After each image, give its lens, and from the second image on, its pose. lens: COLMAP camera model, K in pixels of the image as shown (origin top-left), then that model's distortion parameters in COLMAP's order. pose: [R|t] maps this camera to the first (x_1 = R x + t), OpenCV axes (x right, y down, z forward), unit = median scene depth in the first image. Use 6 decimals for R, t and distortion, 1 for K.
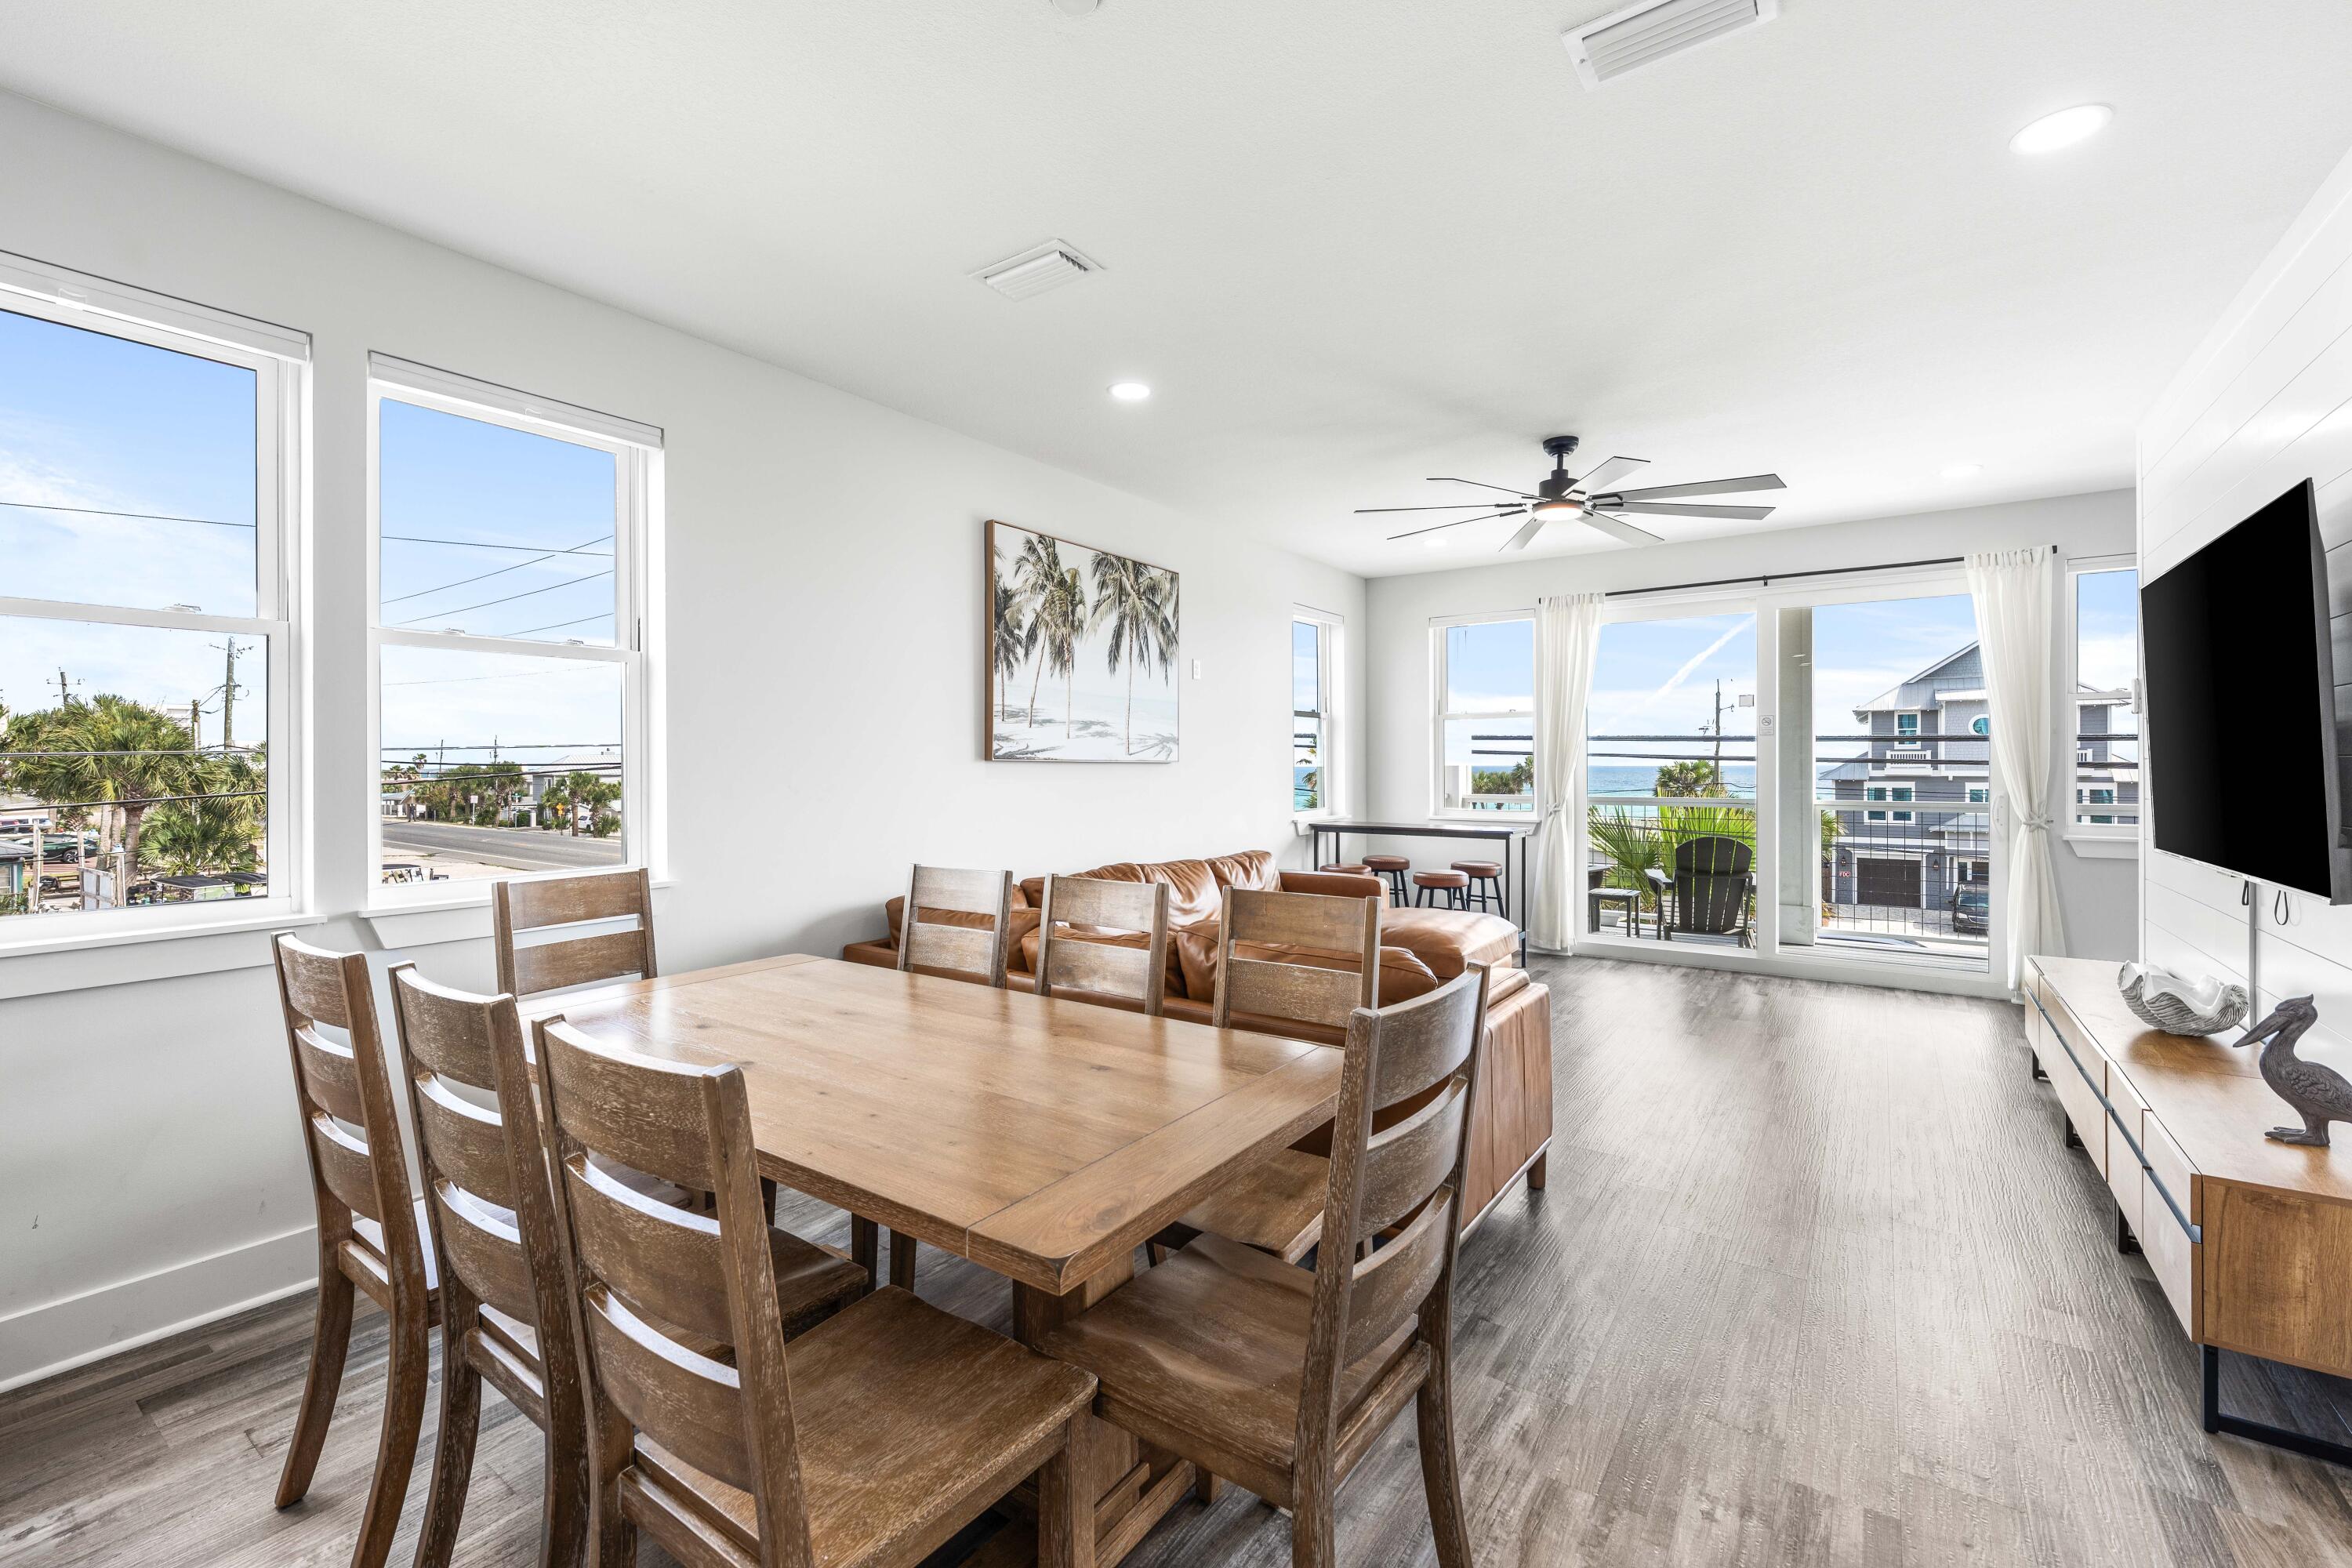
lens RADIAL K [[972.0, 0, 1178.1], [0, 972.0, 764.8], [0, 0, 1]] dist [-0.002862, 0.000357]
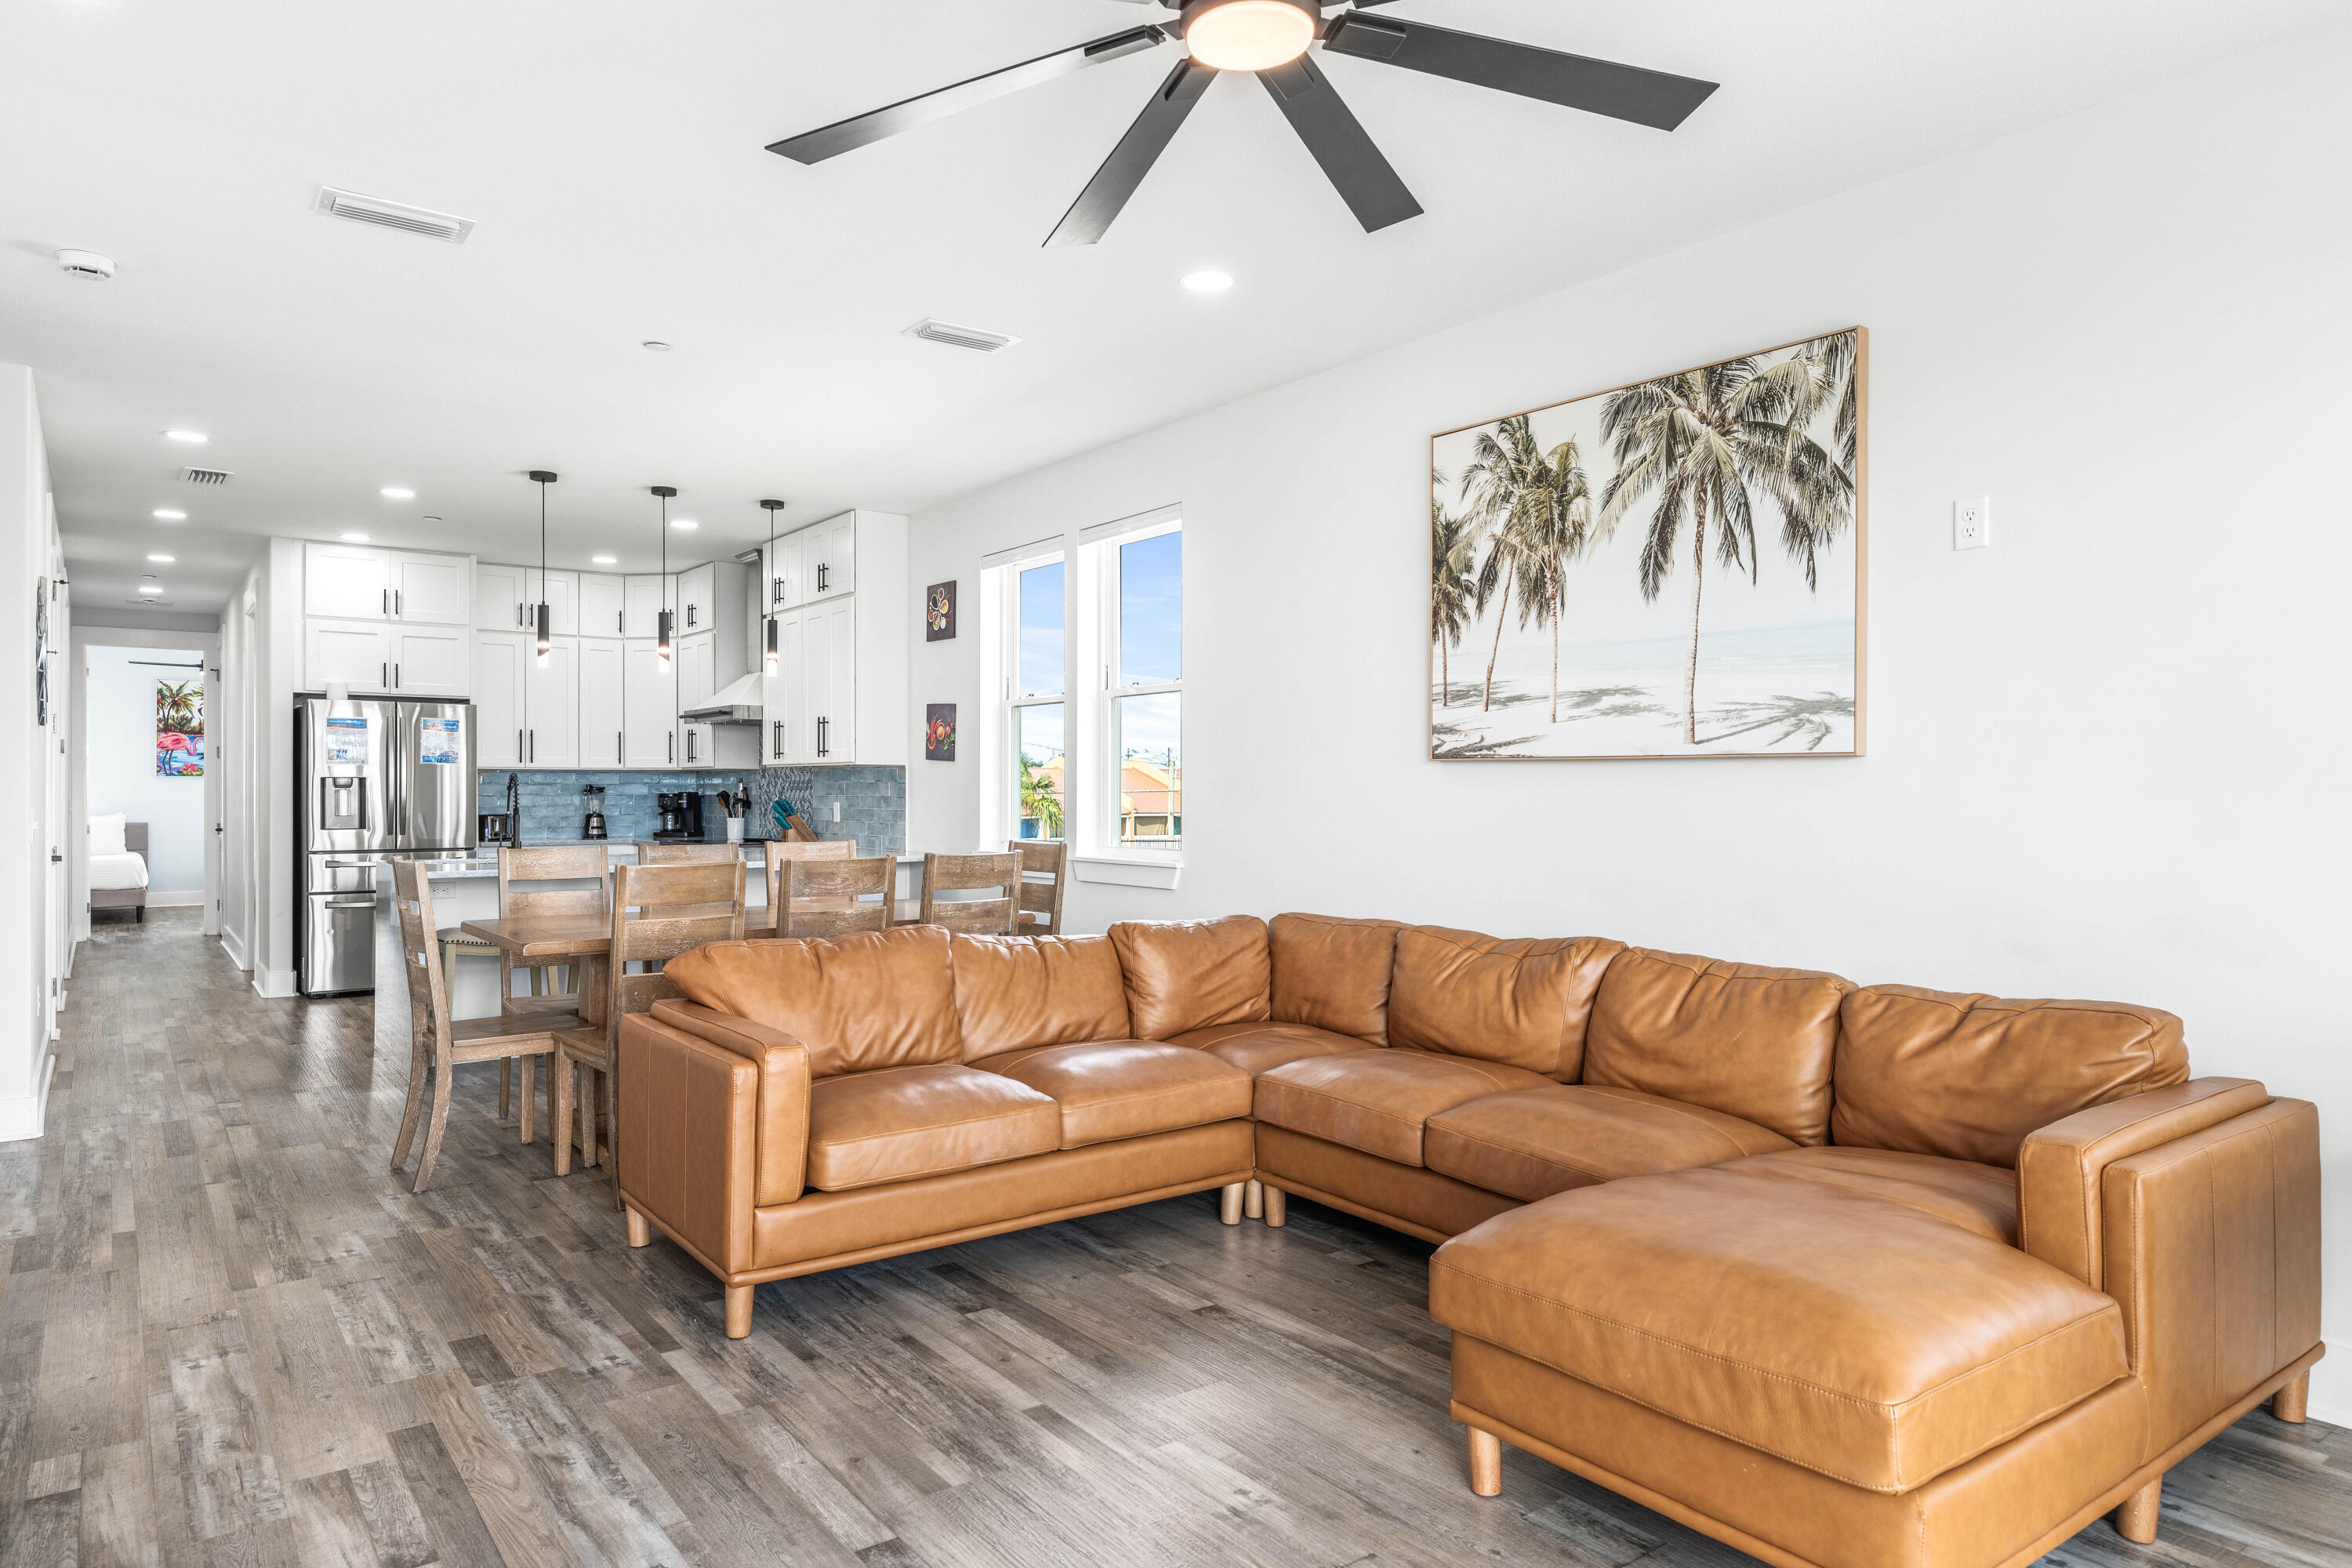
lens RADIAL K [[1378.3, 0, 1163.2], [0, 1378.3, 794.6], [0, 0, 1]] dist [-0.002014, 0.004653]
pose [[-0.288438, 0.007151, -0.957472, 0.782446], [0.001044, 0.999974, 0.007154, 0.012065], [0.957498, 0.001063, -0.288438, 0.990787]]
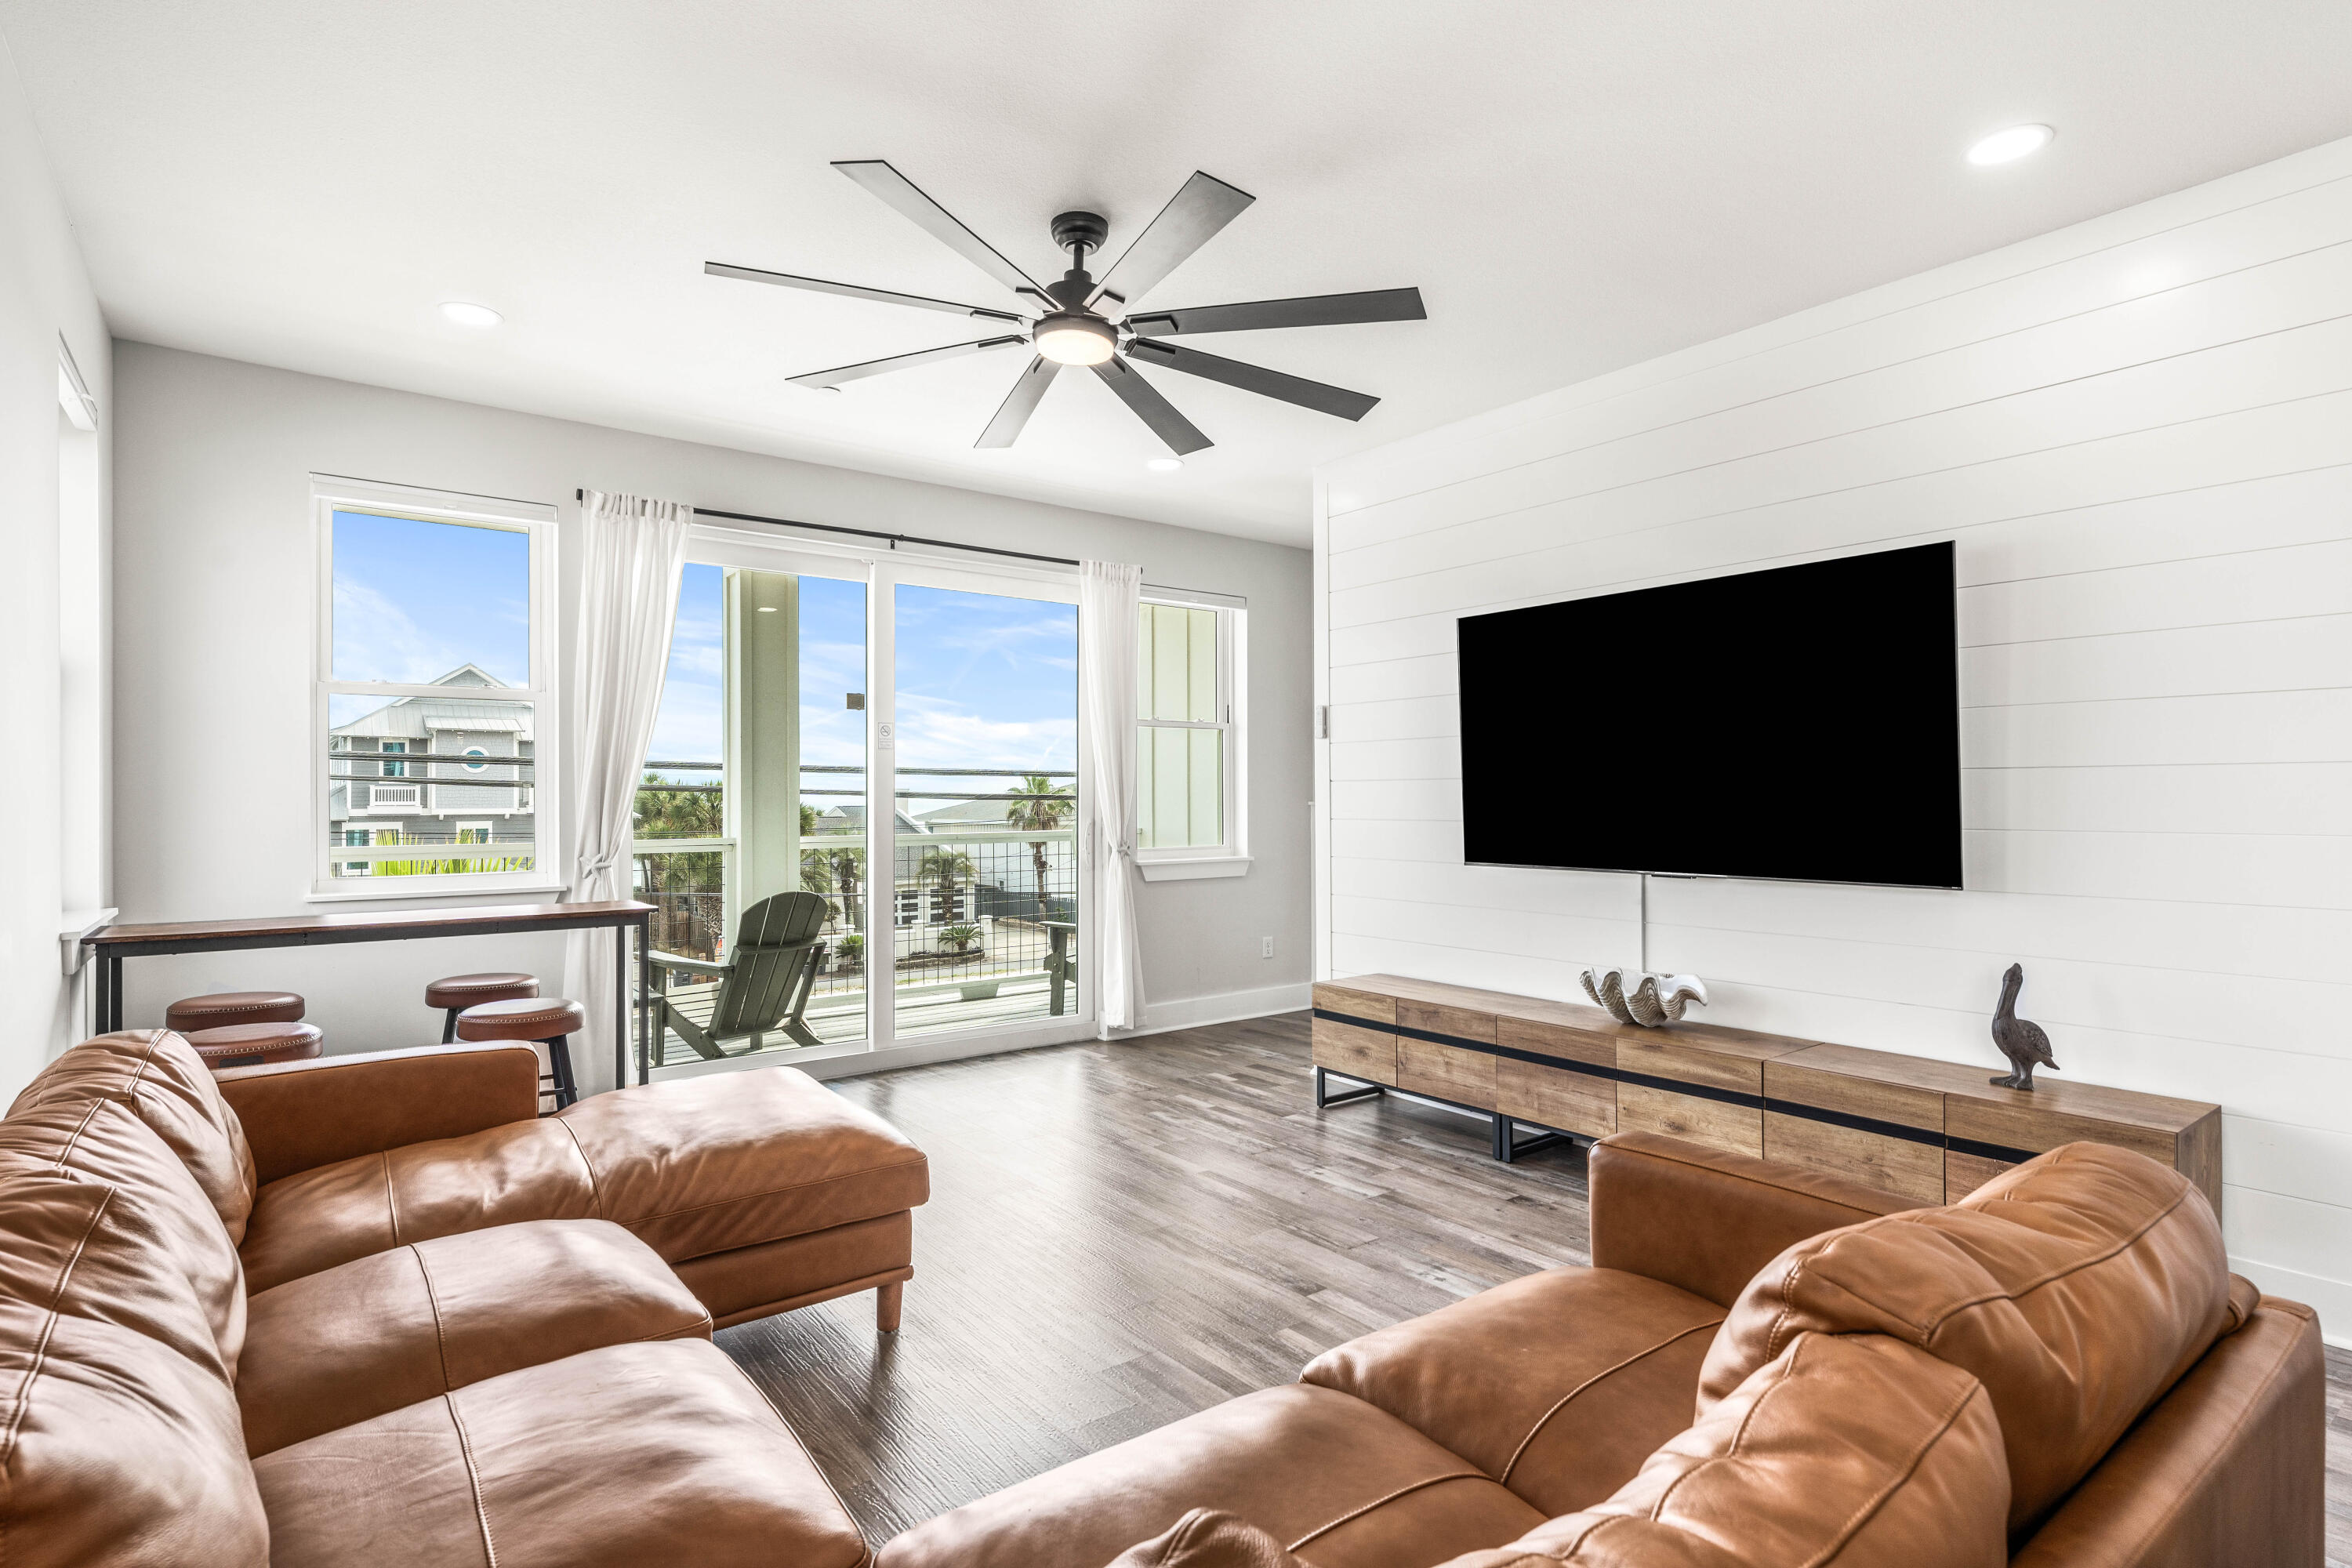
lens RADIAL K [[1185.3, 0, 1146.6], [0, 1185.3, 786.3], [0, 0, 1]] dist [-0.009369, 0.004332]
pose [[0.308959, 0.008983, 0.951033, -0.243182], [0.004722, 0.999929, -0.010979, 0.011508], [-0.951064, 0.007883, 0.308895, 0.666170]]
